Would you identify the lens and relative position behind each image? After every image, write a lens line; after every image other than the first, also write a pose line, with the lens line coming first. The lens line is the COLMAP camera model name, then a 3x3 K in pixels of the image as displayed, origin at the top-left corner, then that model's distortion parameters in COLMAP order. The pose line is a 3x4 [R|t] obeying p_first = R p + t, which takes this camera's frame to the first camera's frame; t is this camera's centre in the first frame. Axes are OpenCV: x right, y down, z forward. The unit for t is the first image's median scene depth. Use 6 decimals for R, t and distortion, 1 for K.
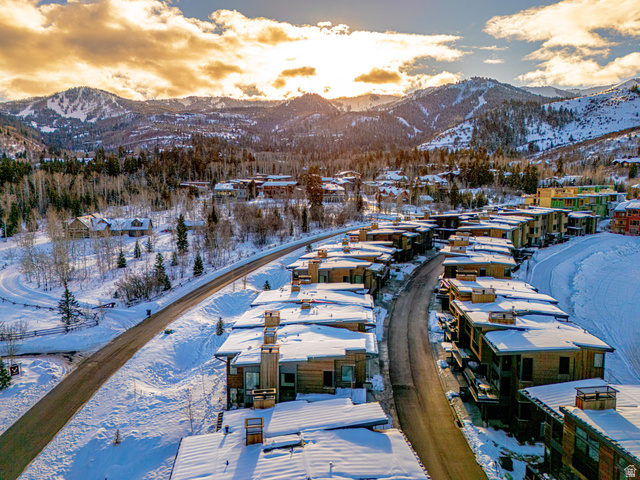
lens RADIAL K [[465.6, 0, 321.1], [0, 465.6, 239.5], [0, 0, 1]] dist [0.077782, -0.064881]
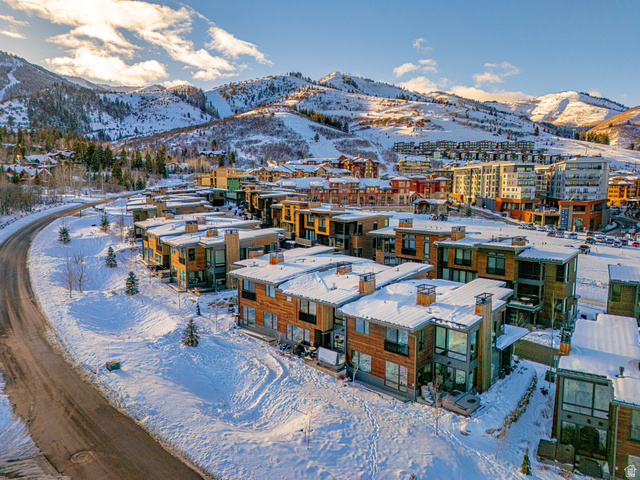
lens RADIAL K [[465.6, 0, 321.1], [0, 465.6, 239.5], [0, 0, 1]] dist [0.077782, -0.064881]
pose [[0.618386, -0.097860, 0.779758, -0.042932], [0.087461, 0.994623, 0.055465, 0.002565], [-0.780992, 0.033900, 0.623620, 0.031947]]
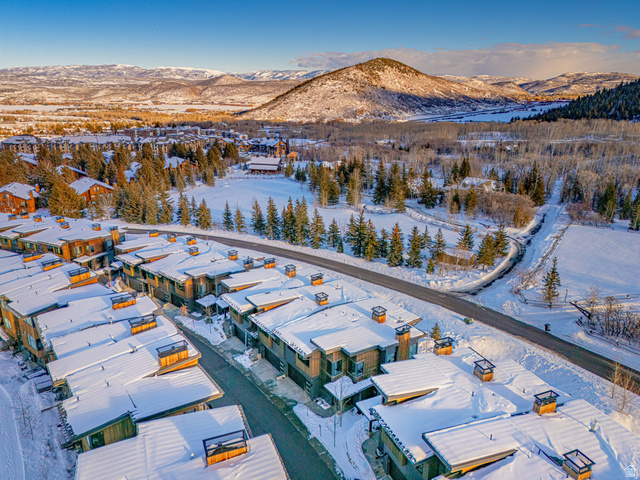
lens RADIAL K [[465.6, 0, 321.1], [0, 465.6, 239.5], [0, 0, 1]] dist [0.077782, -0.064881]
pose [[-0.751779, 0.193976, -0.630239, 0.035330], [-0.092198, 0.915447, 0.391735, -0.022683], [0.652938, 0.352605, -0.670330, 0.100269]]
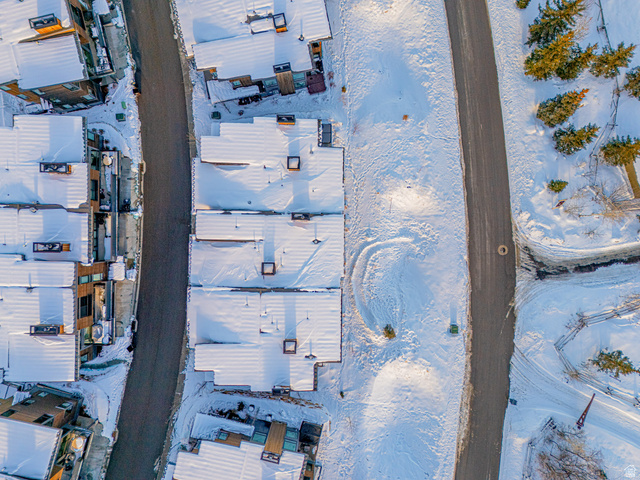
lens RADIAL K [[465.6, 0, 321.1], [0, 465.6, 239.5], [0, 0, 1]] dist [0.077782, -0.064881]
pose [[-0.997697, 0.066948, 0.010866, -0.008519], [0.002920, -0.117661, 0.993050, -0.041403], [0.067761, 0.990795, 0.117194, 0.053063]]
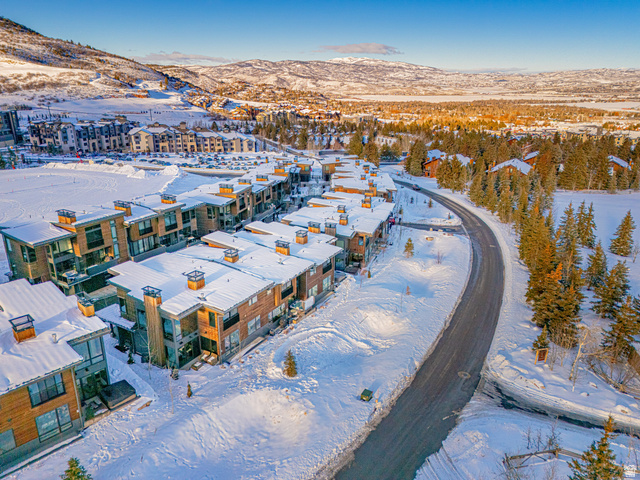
lens RADIAL K [[465.6, 0, 321.1], [0, 465.6, 239.5], [0, 0, 1]] dist [0.077782, -0.064881]
pose [[-0.895501, -0.150762, 0.418746, -0.035172], [0.045671, 0.904783, 0.423418, -0.016499], [-0.442709, 0.398296, -0.803349, 0.101646]]
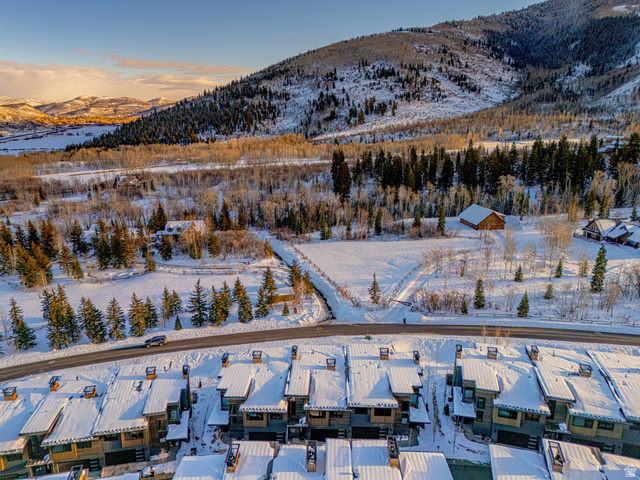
lens RADIAL K [[465.6, 0, 321.1], [0, 465.6, 239.5], [0, 0, 1]] dist [0.077782, -0.064881]
pose [[0.062062, 0.258879, -0.963914, 0.060804], [-0.126261, 0.960053, 0.249712, -0.026710], [0.990054, 0.106207, 0.092269, 0.051810]]
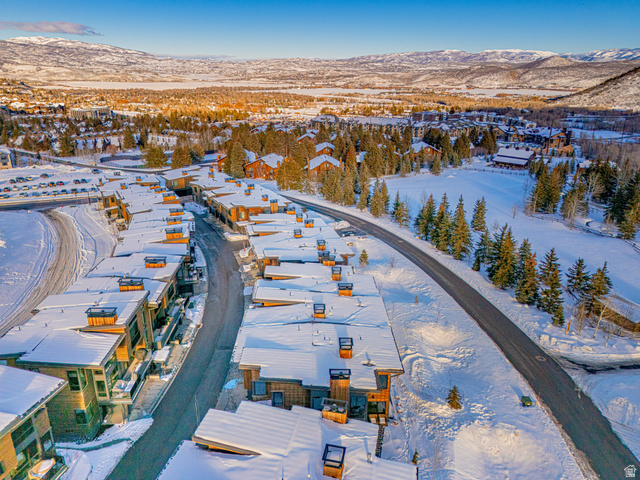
lens RADIAL K [[465.6, 0, 321.1], [0, 465.6, 239.5], [0, 0, 1]] dist [0.077782, -0.064881]
pose [[-0.995271, 0.023379, -0.094284, 0.002723], [-0.022045, 0.890919, 0.453626, -0.023568], [0.094605, 0.453559, -0.886191, 0.106394]]
